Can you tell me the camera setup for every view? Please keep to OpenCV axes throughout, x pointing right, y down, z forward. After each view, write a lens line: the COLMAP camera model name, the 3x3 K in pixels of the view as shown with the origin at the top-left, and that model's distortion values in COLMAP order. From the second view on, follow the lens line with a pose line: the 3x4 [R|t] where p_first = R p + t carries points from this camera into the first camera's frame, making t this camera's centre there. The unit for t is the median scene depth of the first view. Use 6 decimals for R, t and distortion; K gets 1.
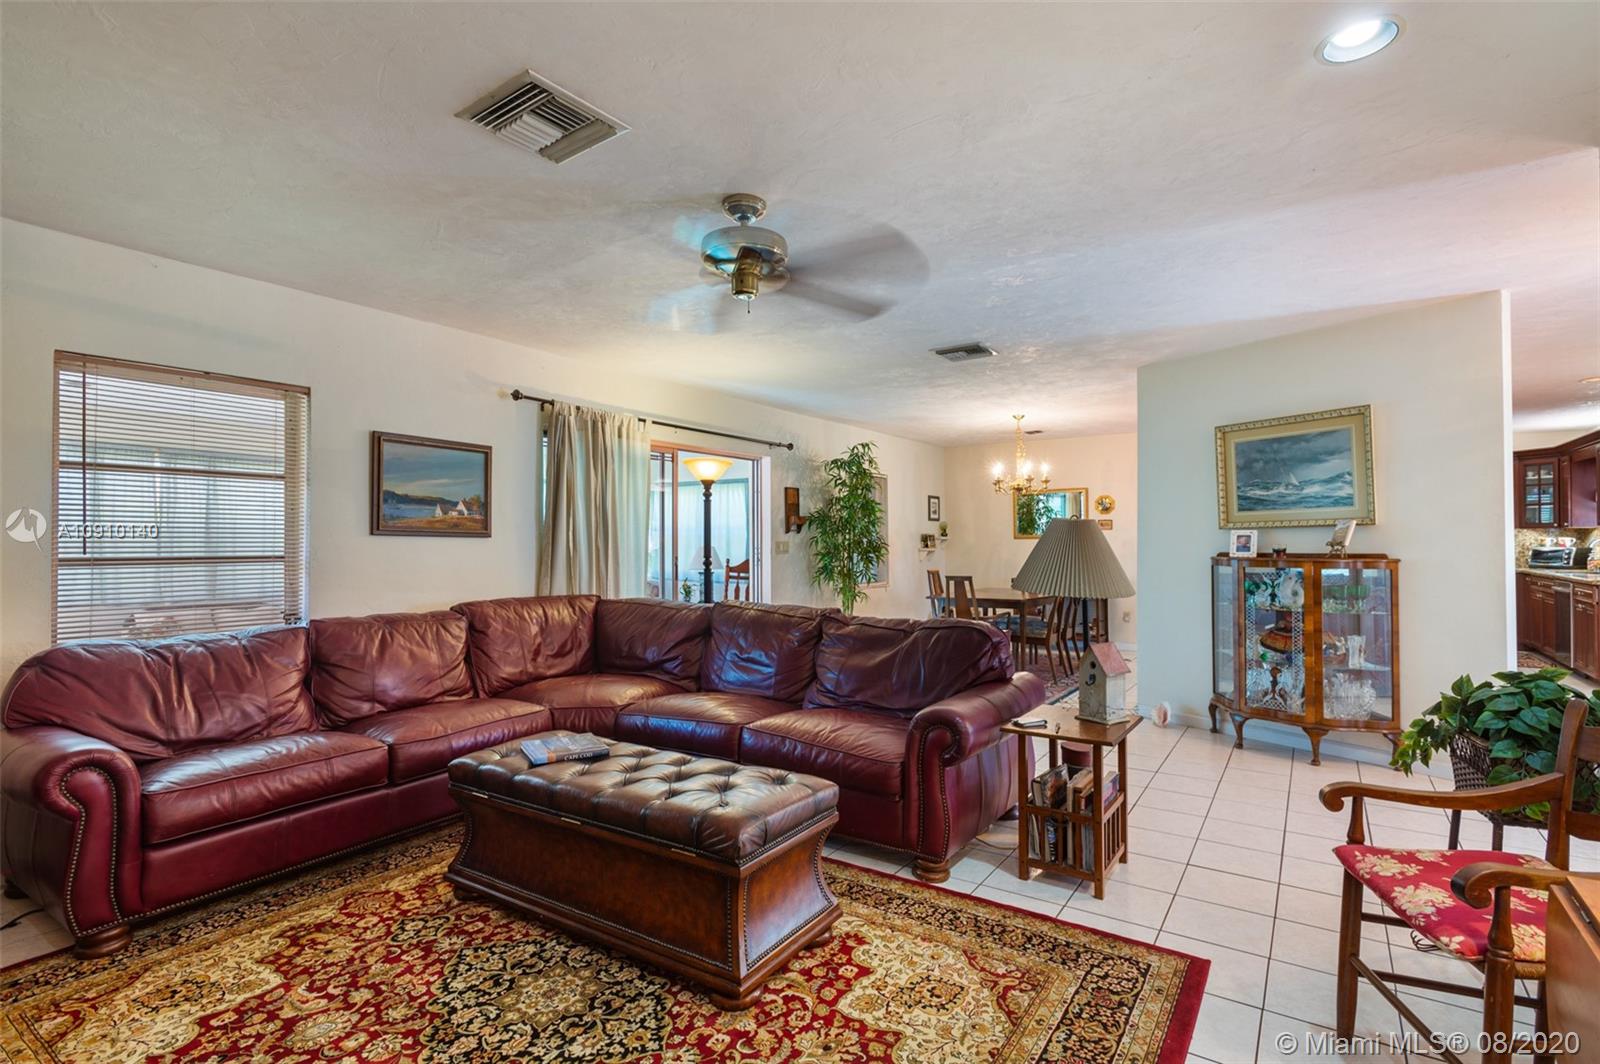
lens RADIAL K [[775.7, 0, 810.0], [0, 775.7, 536.1], [0, 0, 1]] dist [-0.000320, -0.001030]
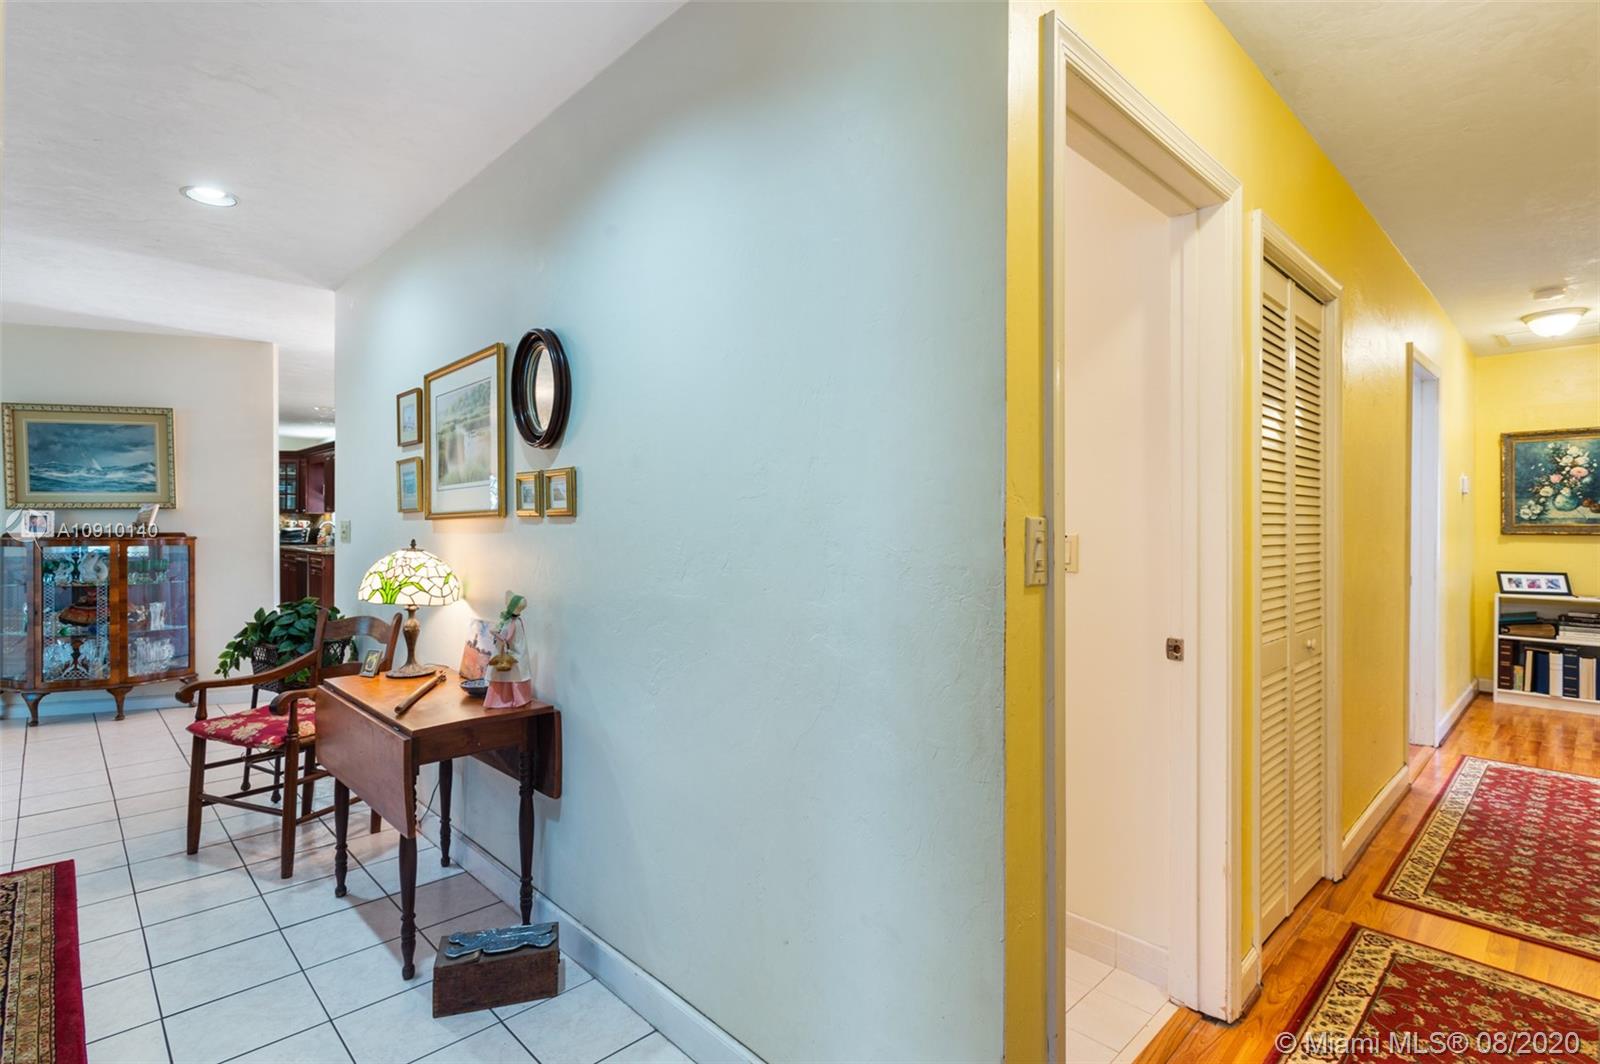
lens RADIAL K [[777.6, 0, 806.7], [0, 777.6, 522.1], [0, 0, 1]] dist [0.000426, -0.001161]
pose [[0.215026, 0.006540, 0.976586, -0.238753], [-0.011488, 0.999925, -0.004167, 0.000046], [-0.976541, -0.010323, 0.215085, -0.216912]]
